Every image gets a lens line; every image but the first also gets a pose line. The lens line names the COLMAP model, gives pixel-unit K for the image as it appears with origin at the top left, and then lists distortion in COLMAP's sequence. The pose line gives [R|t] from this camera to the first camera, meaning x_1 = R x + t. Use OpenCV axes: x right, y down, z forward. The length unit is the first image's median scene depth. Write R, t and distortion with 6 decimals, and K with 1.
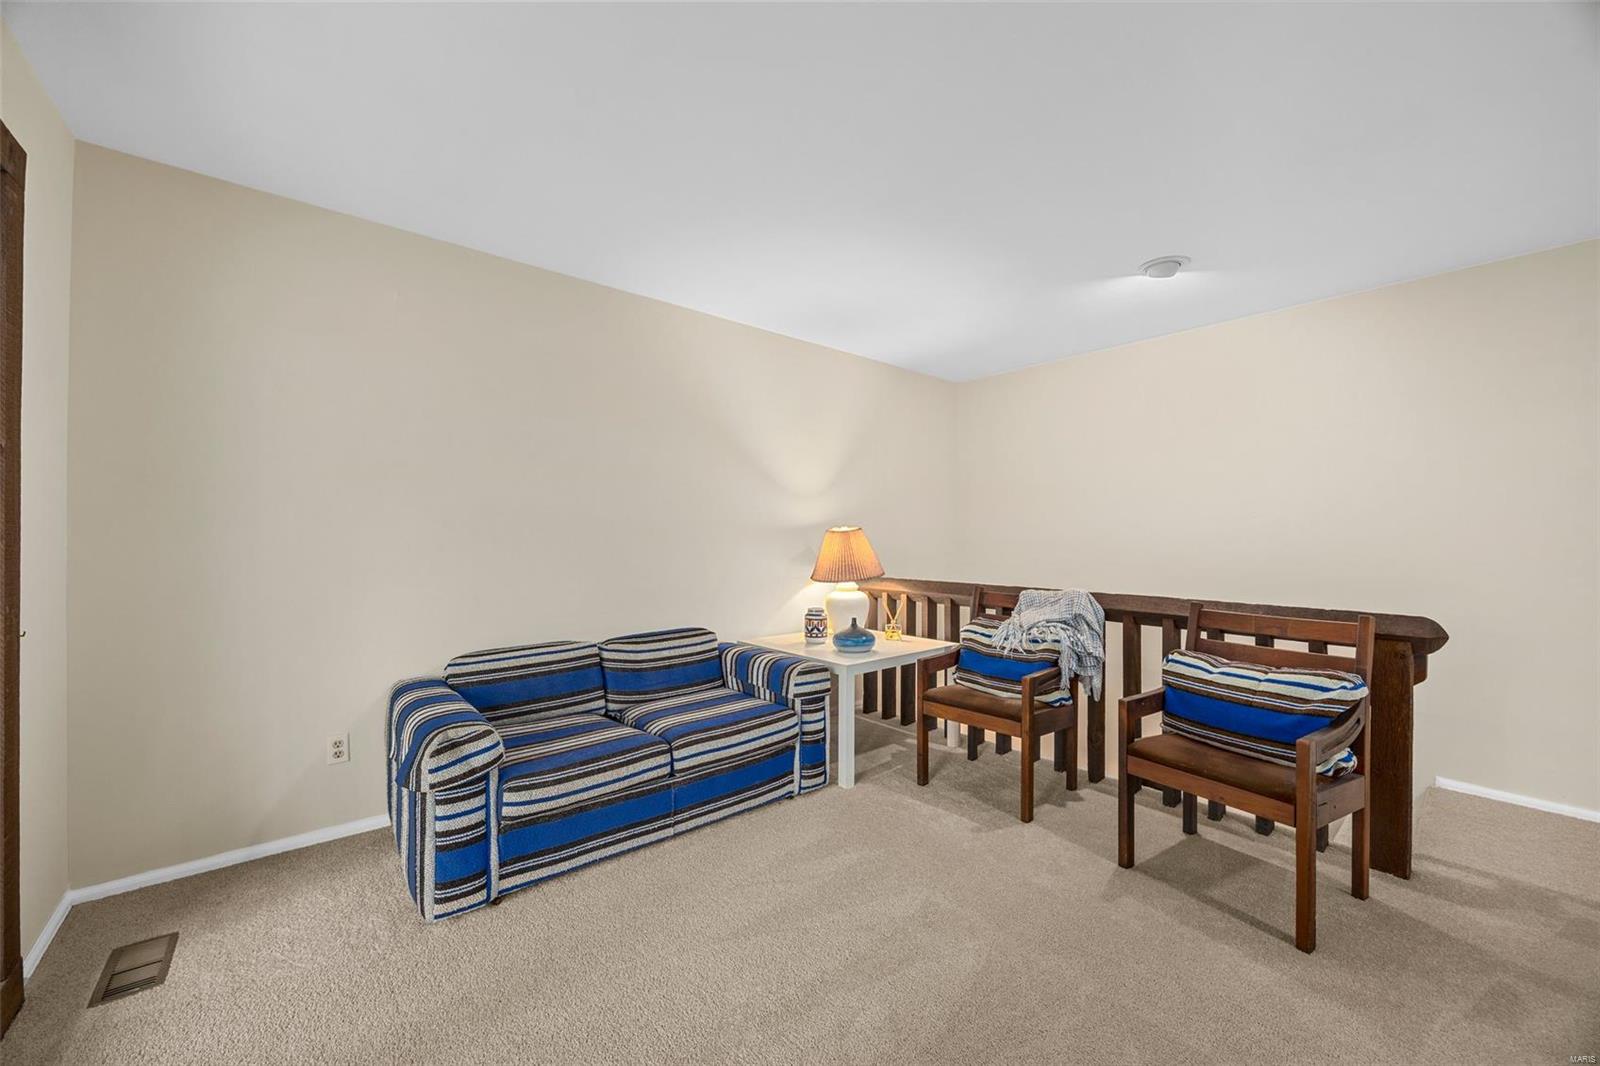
lens RADIAL K [[604.9, 0, 798.6], [0, 604.9, 528.8], [0, 0, 1]] dist [-0.011135, 0.001048]
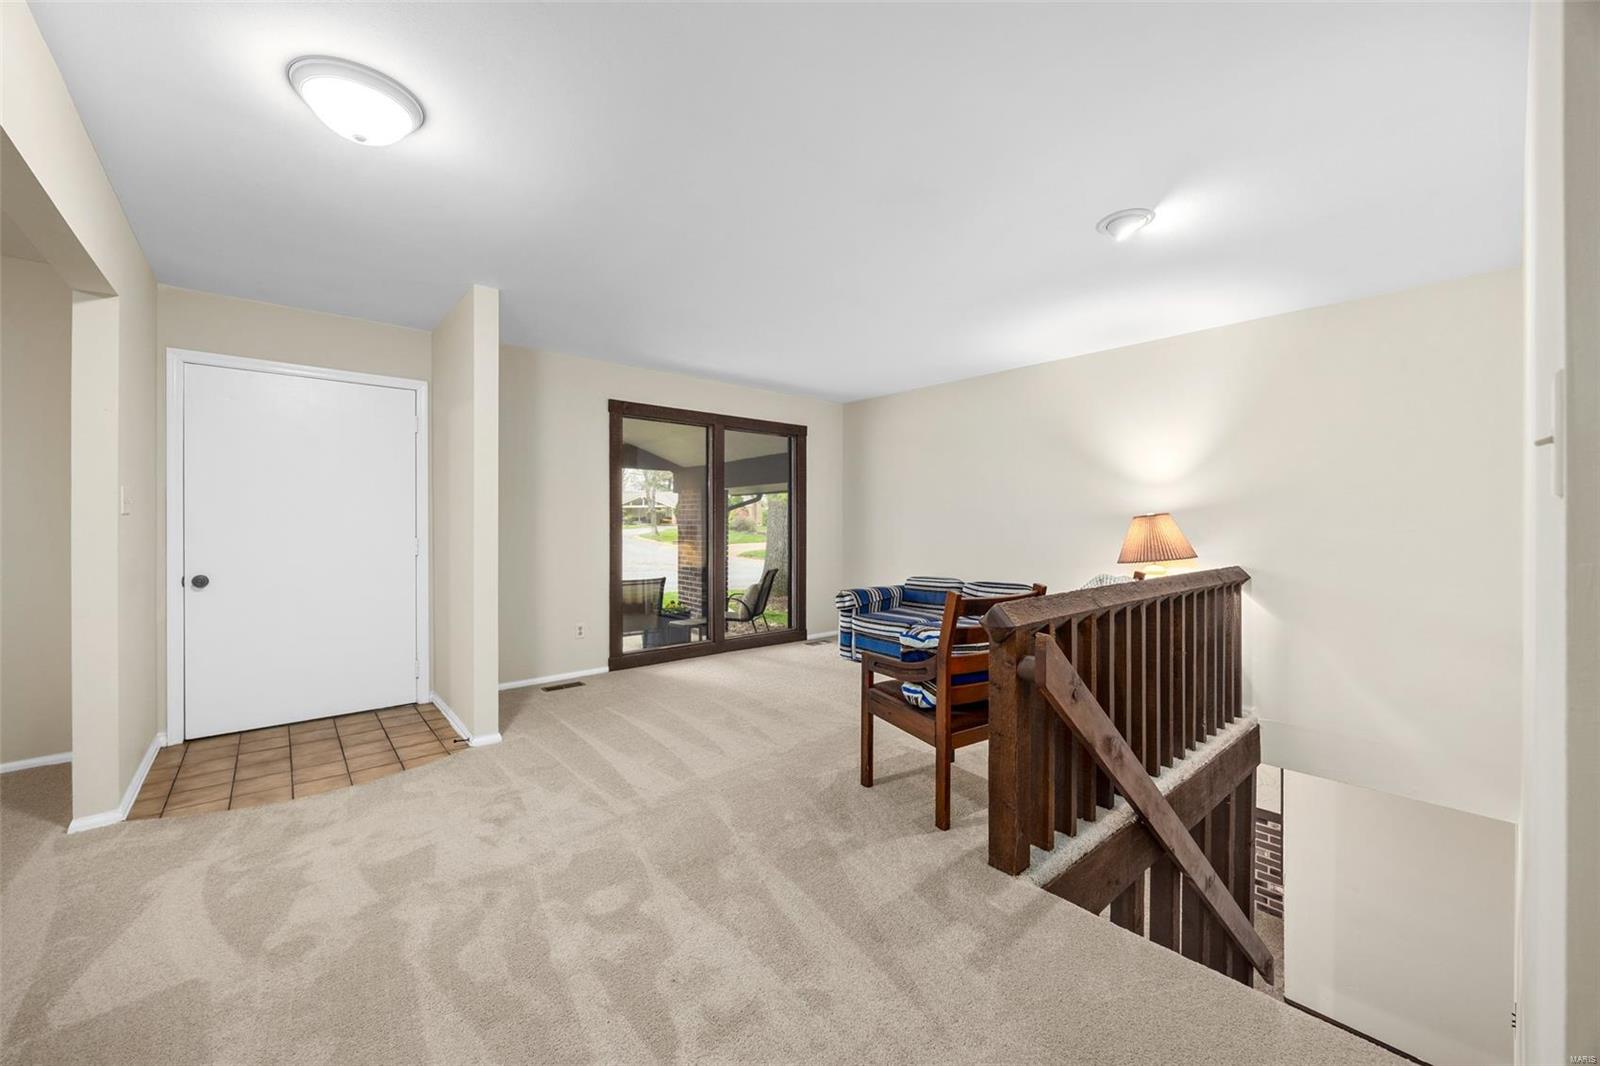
lens RADIAL K [[604.9, 0, 797.7], [0, 604.9, 522.6], [0, 0, 1]] dist [-0.011135, 0.001048]
pose [[0.000275, 0.000066, -1.000000, 1.965318], [0.010023, 0.999950, 0.000069, 0.010289], [0.999950, -0.010023, 0.000274, 0.682062]]
